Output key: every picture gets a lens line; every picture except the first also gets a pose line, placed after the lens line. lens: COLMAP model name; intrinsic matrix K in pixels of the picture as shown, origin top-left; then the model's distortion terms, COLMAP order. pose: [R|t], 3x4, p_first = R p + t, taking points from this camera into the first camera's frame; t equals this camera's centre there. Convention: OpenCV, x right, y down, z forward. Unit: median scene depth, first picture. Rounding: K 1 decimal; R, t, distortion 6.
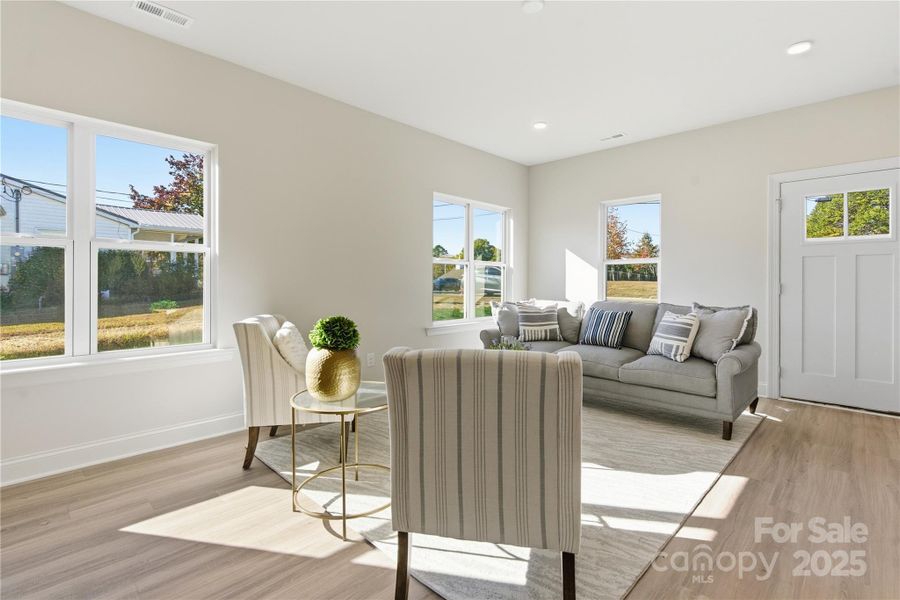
lens RADIAL K [[422.8, 0, 451.3], [0, 422.8, 281.1], [0, 0, 1]] dist [0.002999, -0.001103]
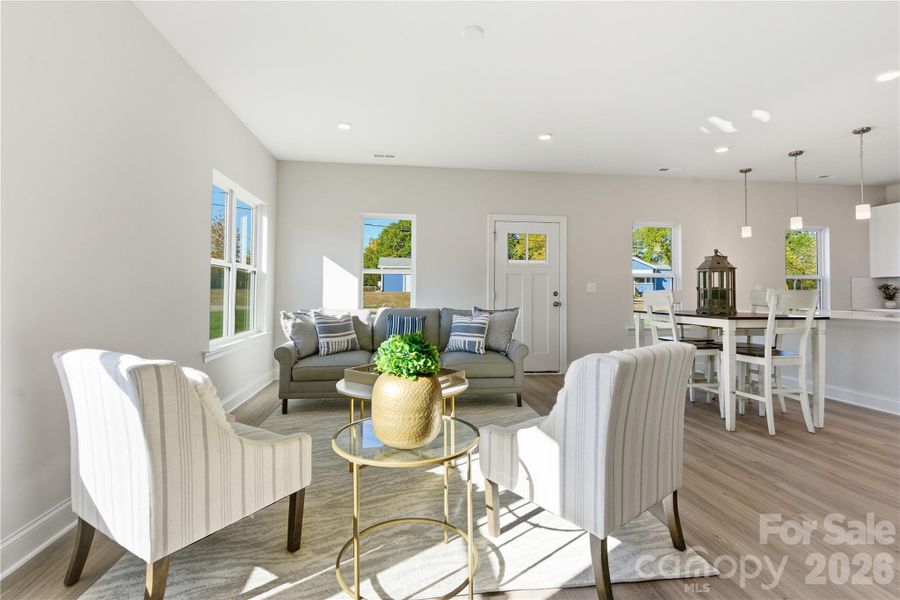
lens RADIAL K [[422.8, 0, 451.3], [0, 422.8, 281.1], [0, 0, 1]] dist [0.002999, -0.001103]
pose [[0.626365, 0.020821, 0.779251, -0.408973], [-0.004650, 0.999725, -0.022974, 0.002922], [-0.779516, 0.010767, 0.626290, 0.231033]]
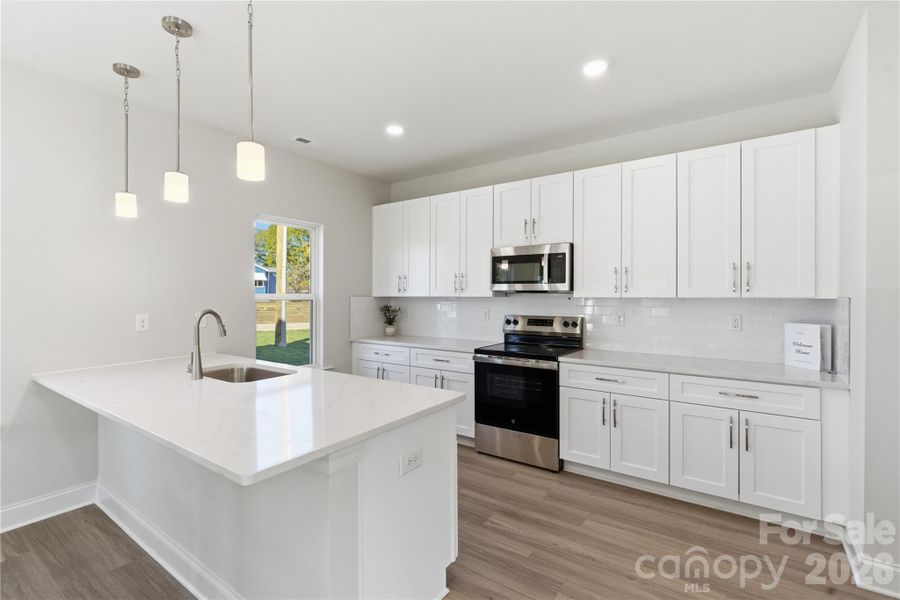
lens RADIAL K [[411.4, 0, 446.9], [0, 411.4, 298.4], [0, 0, 1]] dist [0.007606, -0.004788]
pose [[-0.139555, -0.011550, 0.990147, 0.598176], [-0.002744, 0.999933, 0.011277, -0.063090], [-0.990211, -0.001143, -0.139577, -0.048916]]
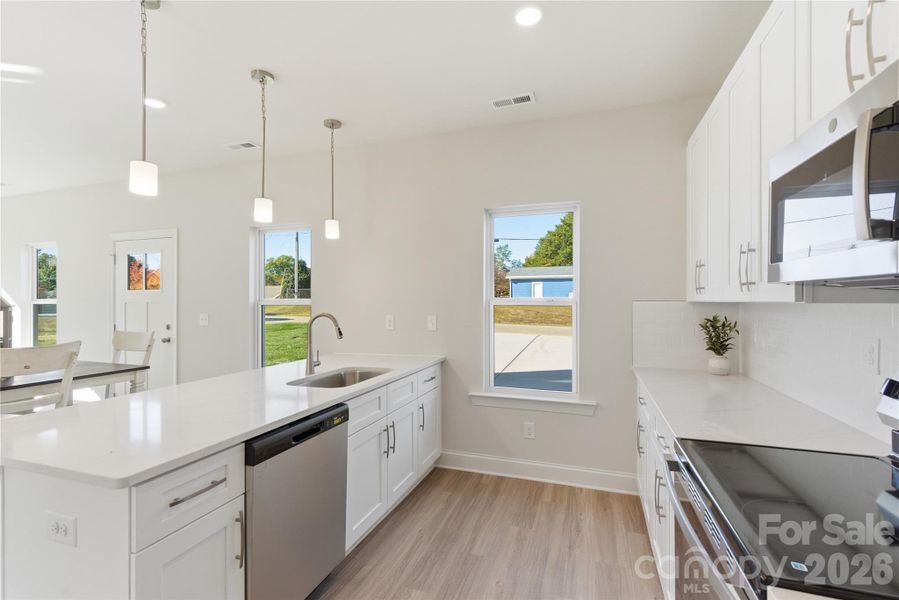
lens RADIAL K [[410.9, 0, 446.4], [0, 410.9, 298.4], [0, 0, 1]] dist [0.007606, -0.004788]
pose [[0.912454, -0.002548, 0.409170, 1.164835], [0.003546, 0.999992, -0.001679, -0.059747], [-0.409163, 0.002982, 0.912456, -0.474412]]
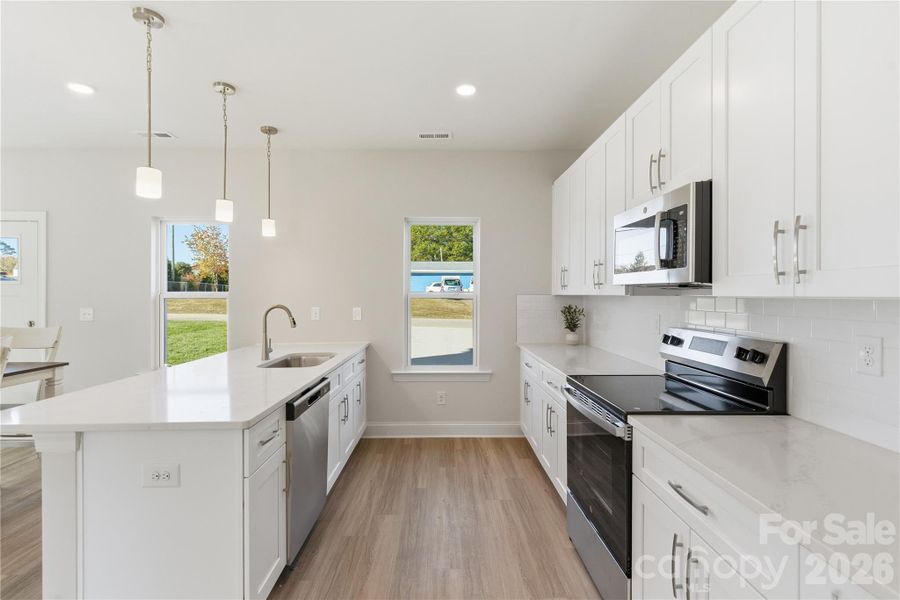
lens RADIAL K [[416.7, 0, 445.8], [0, 416.7, 292.1], [0, 0, 1]] dist [0.006353, -0.000175]
pose [[0.716835, -0.000688, 0.697242, 0.944799], [0.000707, 1.000000, 0.000260, -0.061115], [-0.697242, 0.000307, 0.716835, -0.541527]]
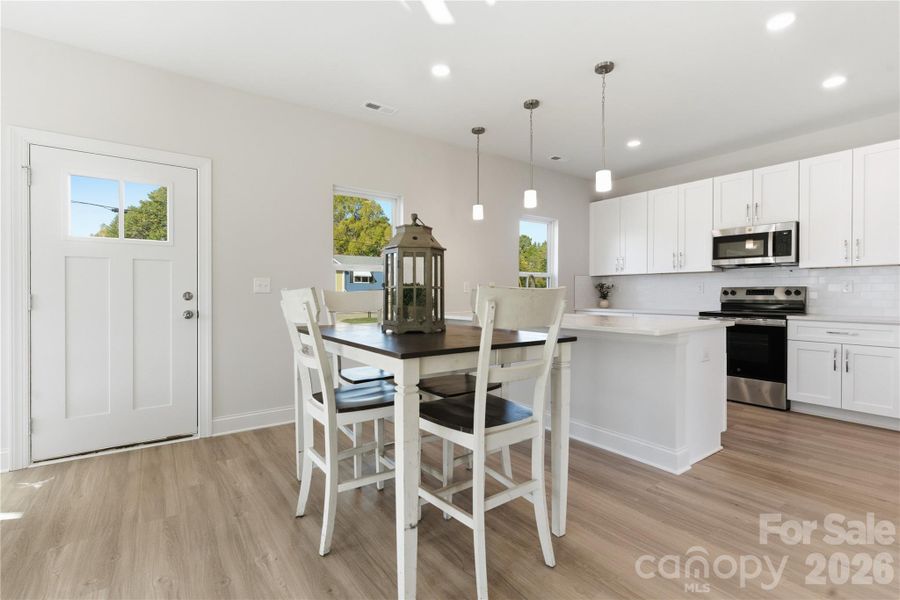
lens RADIAL K [[411.4, 0, 446.9], [0, 411.4, 298.4], [0, 0, 1]] dist [0.007606, -0.004788]
pose [[0.186458, -0.016851, 0.982318, 0.256543], [-0.000747, 0.999850, 0.017293, 0.001761], [-0.982463, -0.003958, 0.186417, 0.229155]]
